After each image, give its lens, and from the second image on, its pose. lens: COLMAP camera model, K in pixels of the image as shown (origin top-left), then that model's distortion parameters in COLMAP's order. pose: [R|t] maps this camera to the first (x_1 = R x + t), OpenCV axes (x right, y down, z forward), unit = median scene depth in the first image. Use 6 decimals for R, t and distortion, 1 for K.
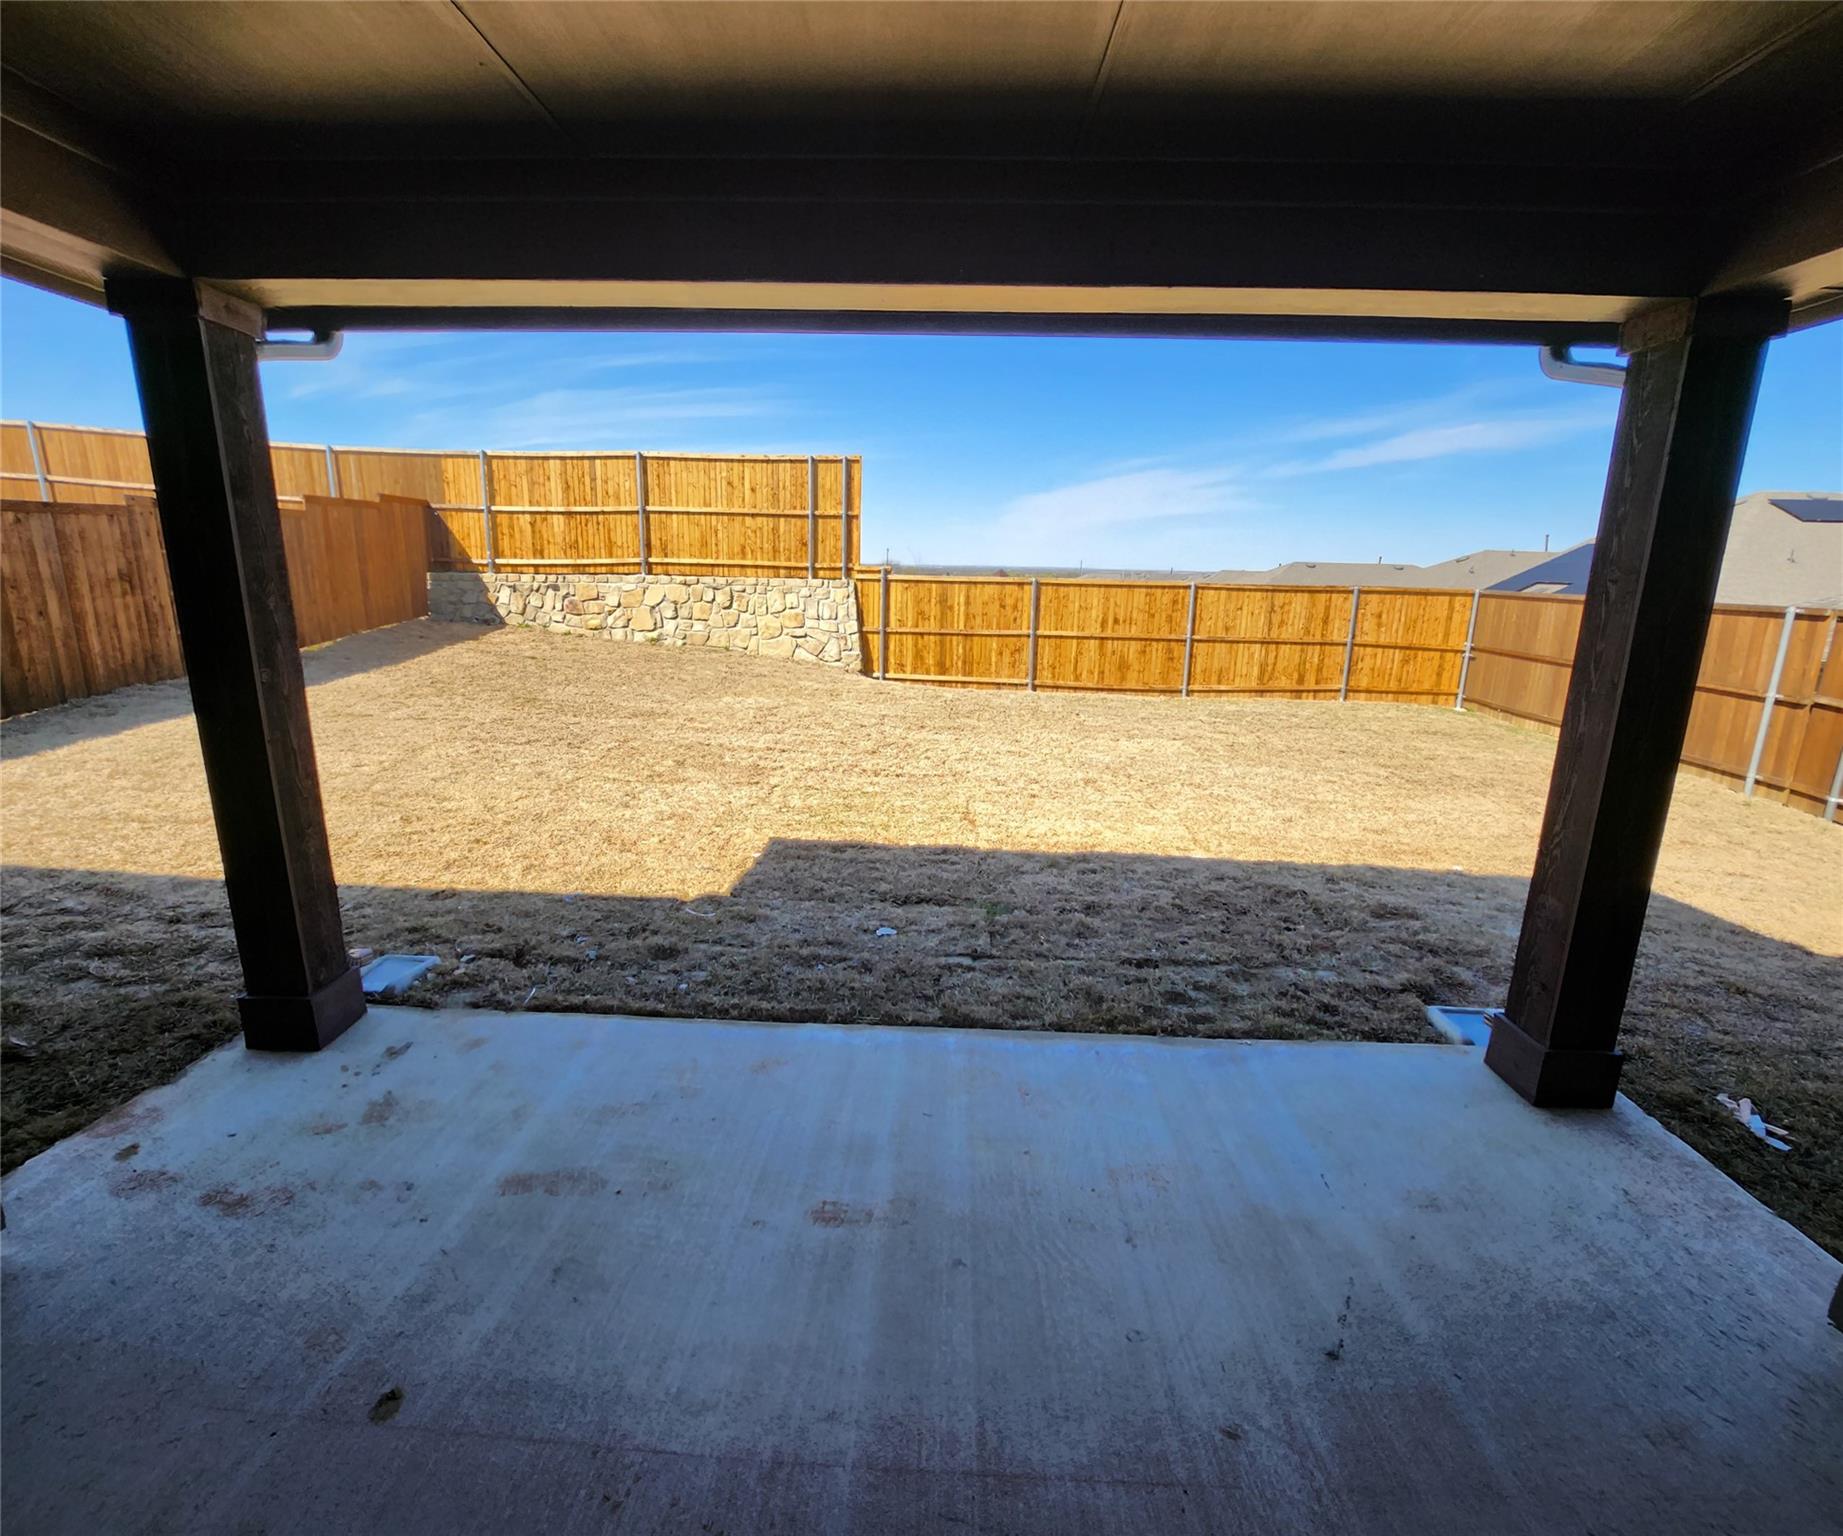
lens RADIAL K [[824.7, 0, 914.5], [0, 824.7, 753.8], [0, 0, 1]] dist [-0.014184, -0.001181]
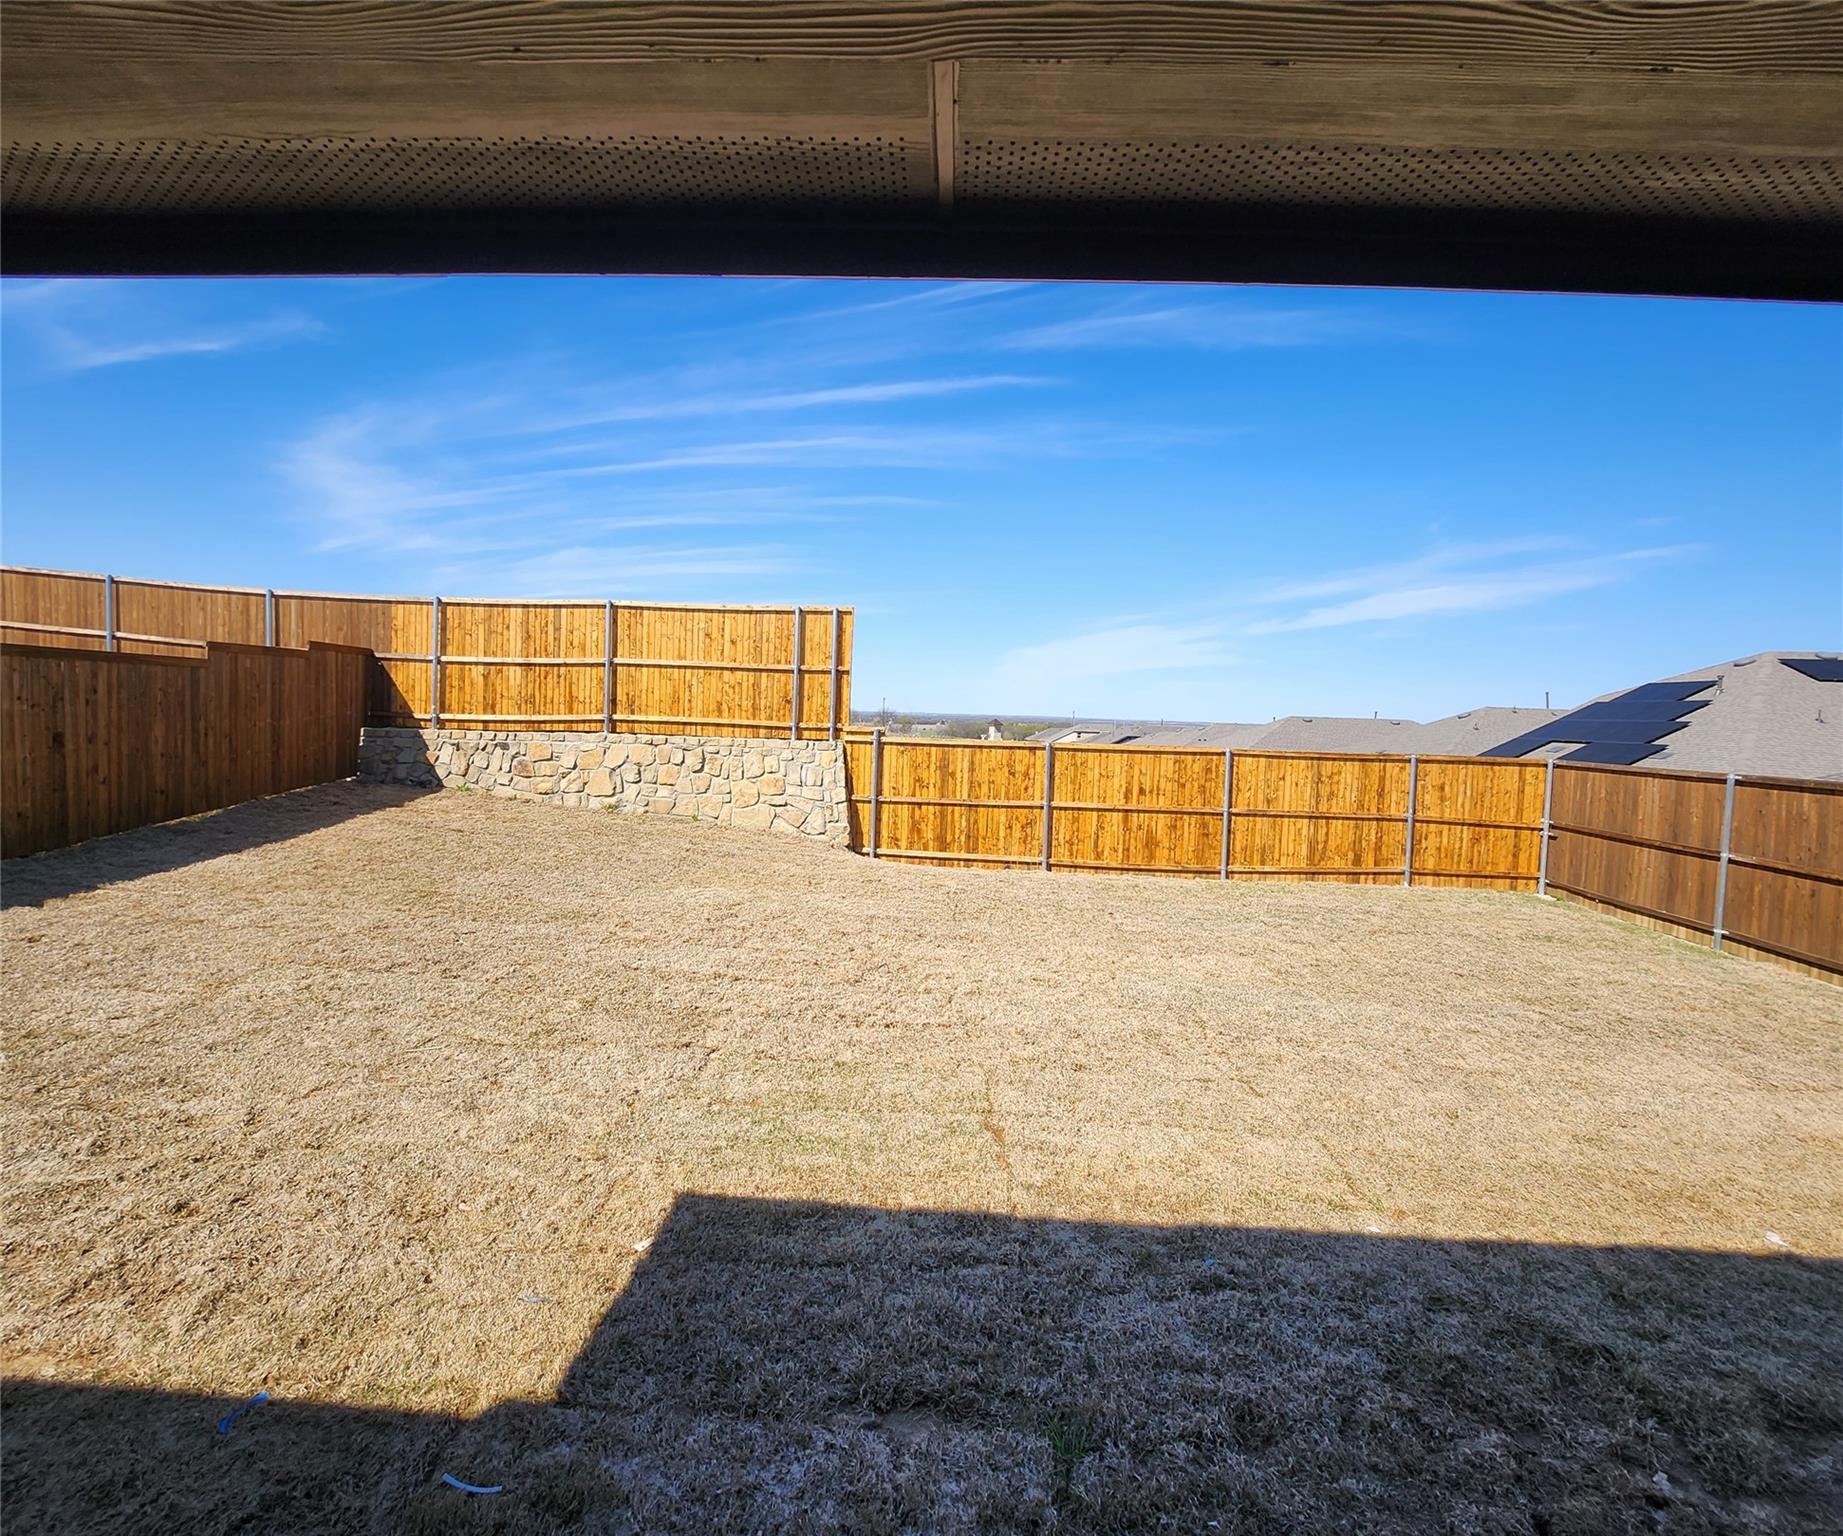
lens RADIAL K [[824.7, 0, 918.8], [0, 824.7, 766.0], [0, 0, 1]] dist [-0.014184, -0.001181]
pose [[0.999900, 0.008908, 0.010946, -0.001444], [-0.007030, 0.986924, -0.161033, -0.045987], [-0.012237, 0.160940, 0.986888, 0.138036]]
